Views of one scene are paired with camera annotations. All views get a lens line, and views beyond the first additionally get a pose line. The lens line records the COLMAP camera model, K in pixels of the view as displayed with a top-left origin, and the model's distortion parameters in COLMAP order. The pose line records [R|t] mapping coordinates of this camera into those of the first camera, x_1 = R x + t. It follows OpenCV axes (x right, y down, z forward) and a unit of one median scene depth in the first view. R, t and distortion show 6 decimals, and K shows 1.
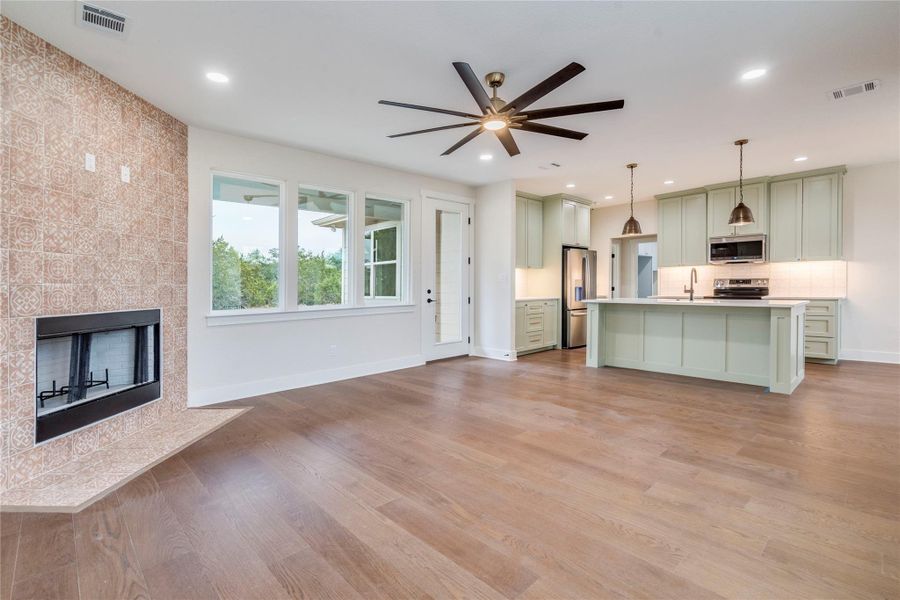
lens RADIAL K [[417.9, 0, 441.6], [0, 417.9, 304.5], [0, 0, 1]] dist [-0.009191, 0.000112]
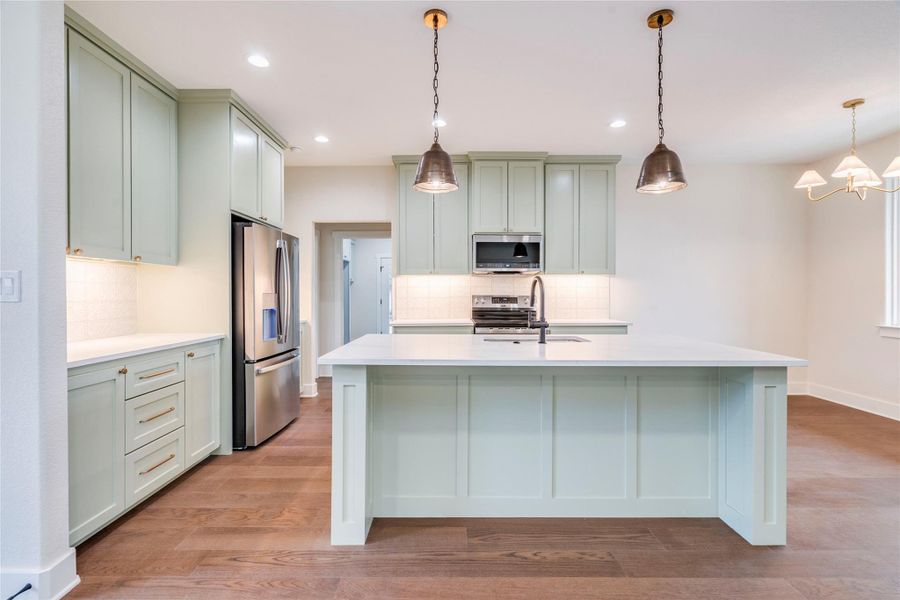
lens RADIAL K [[409.3, 0, 449.1], [0, 409.3, 301.8], [0, 0, 1]] dist [-0.003281, 0.000177]
pose [[0.680306, -0.001390, 0.732927, 0.165656], [0.021753, 0.999596, -0.018295, -0.046990], [-0.732605, 0.028389, 0.680062, 0.688737]]
